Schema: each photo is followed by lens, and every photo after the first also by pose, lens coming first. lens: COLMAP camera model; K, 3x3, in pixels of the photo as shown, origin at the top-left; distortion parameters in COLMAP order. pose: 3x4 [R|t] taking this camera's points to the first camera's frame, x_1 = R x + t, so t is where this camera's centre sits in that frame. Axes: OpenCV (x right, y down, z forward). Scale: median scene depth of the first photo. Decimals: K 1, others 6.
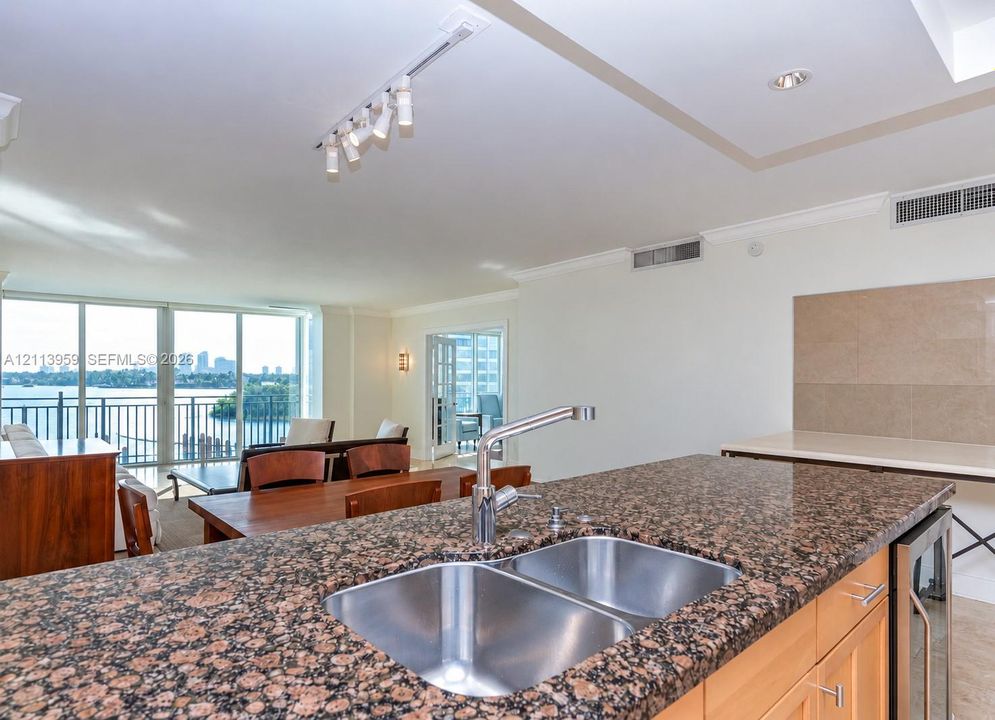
lens RADIAL K [[543.1, 0, 493.5], [0, 543.1, 383.4], [0, 0, 1]] dist [0.000162, 0.000122]
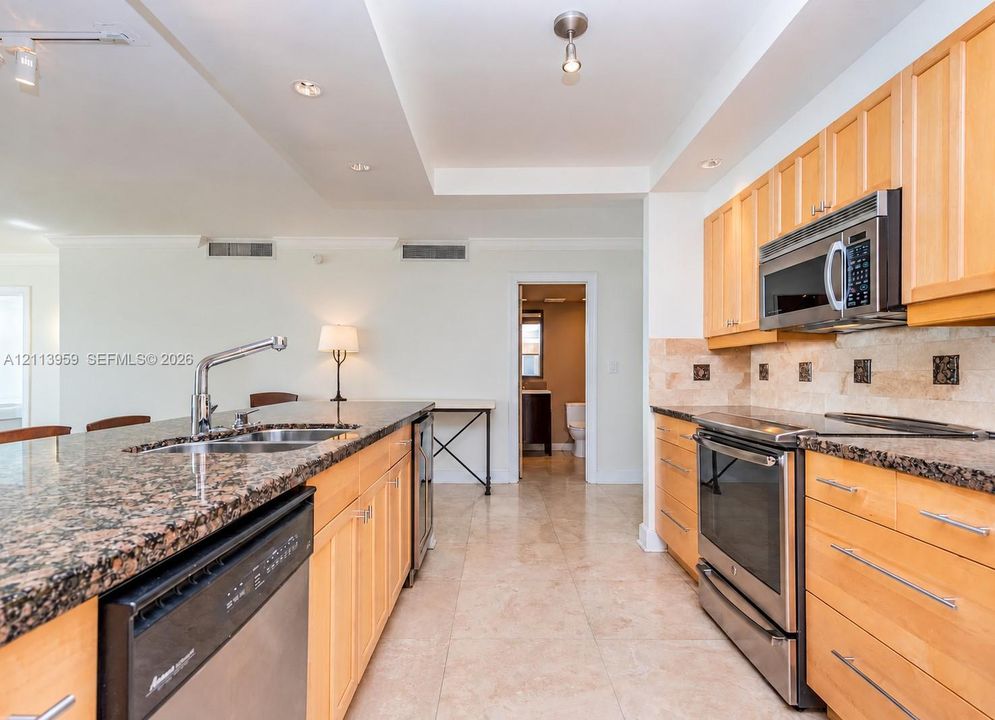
lens RADIAL K [[543.1, 0, 493.5], [0, 543.1, 383.4], [0, 0, 1]] dist [0.000162, 0.000122]
pose [[0.672611, -0.007455, 0.739959, -0.312668], [0.005479, 0.999972, 0.005094, 0.083357], [-0.739976, 0.000628, 0.672633, -0.323960]]
